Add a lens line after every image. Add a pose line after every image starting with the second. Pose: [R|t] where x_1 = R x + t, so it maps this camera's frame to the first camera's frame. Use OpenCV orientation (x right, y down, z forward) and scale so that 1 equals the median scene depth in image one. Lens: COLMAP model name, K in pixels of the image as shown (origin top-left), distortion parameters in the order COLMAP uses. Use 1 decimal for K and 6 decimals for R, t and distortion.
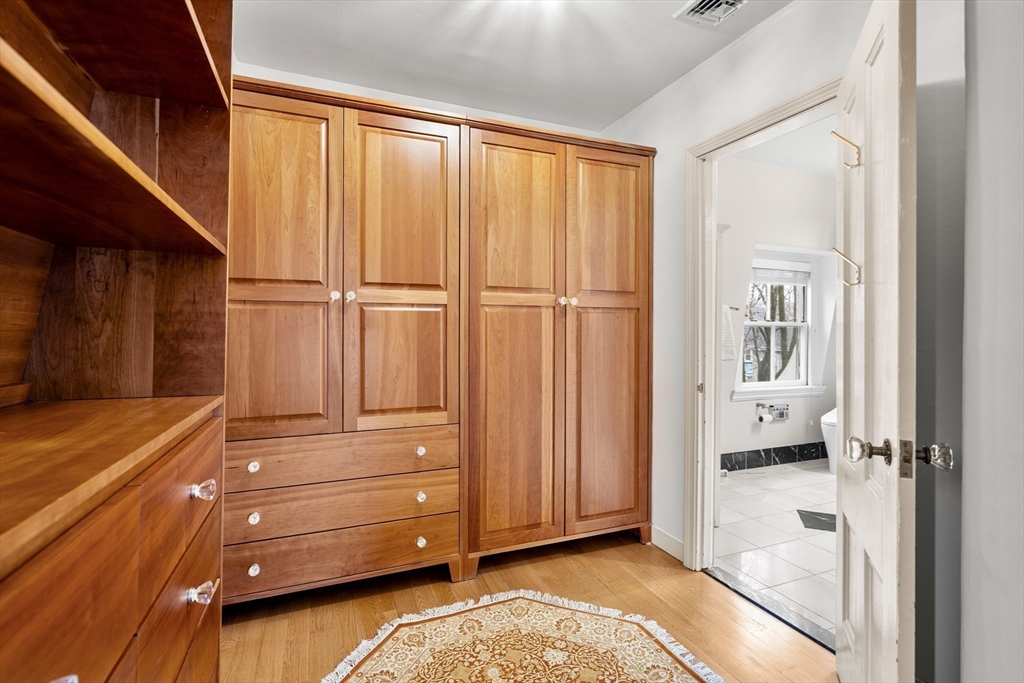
lens RADIAL K [[470.6, 0, 506.6], [0, 470.6, 331.8], [0, 0, 1]] dist [-0.002723, 0.000585]
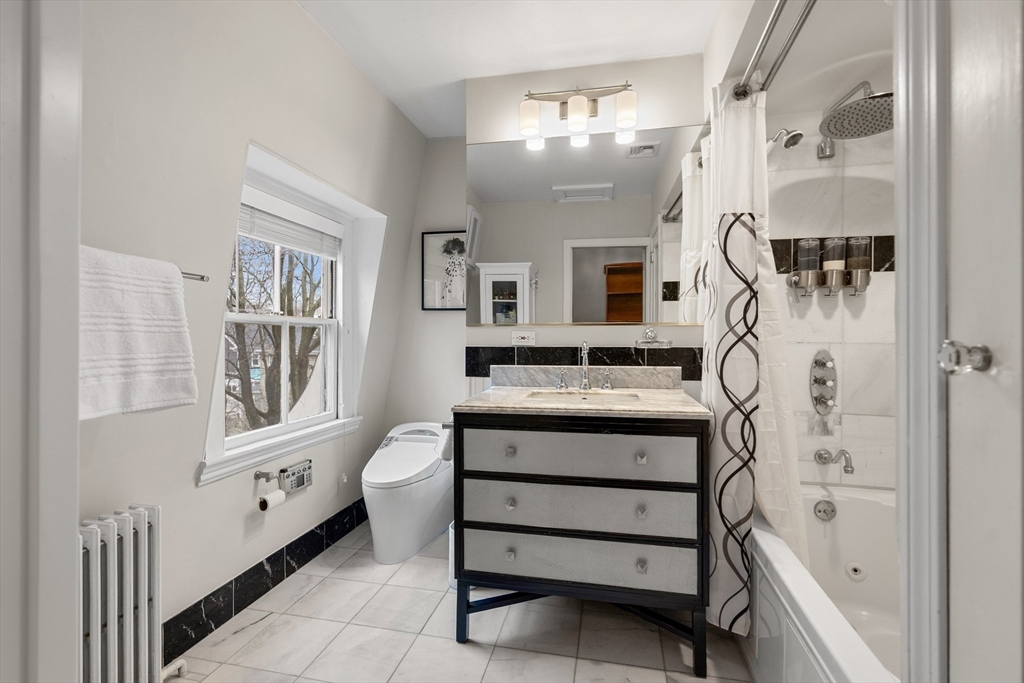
lens RADIAL K [[470.6, 0, 509.2], [0, 470.6, 335.0], [0, 0, 1]] dist [-0.002723, 0.000585]
pose [[0.568107, -0.001637, 0.822953, 0.258402], [-0.000153, 0.999998, 0.002094, 0.001122], [-0.822955, -0.001315, 0.568106, 0.464708]]
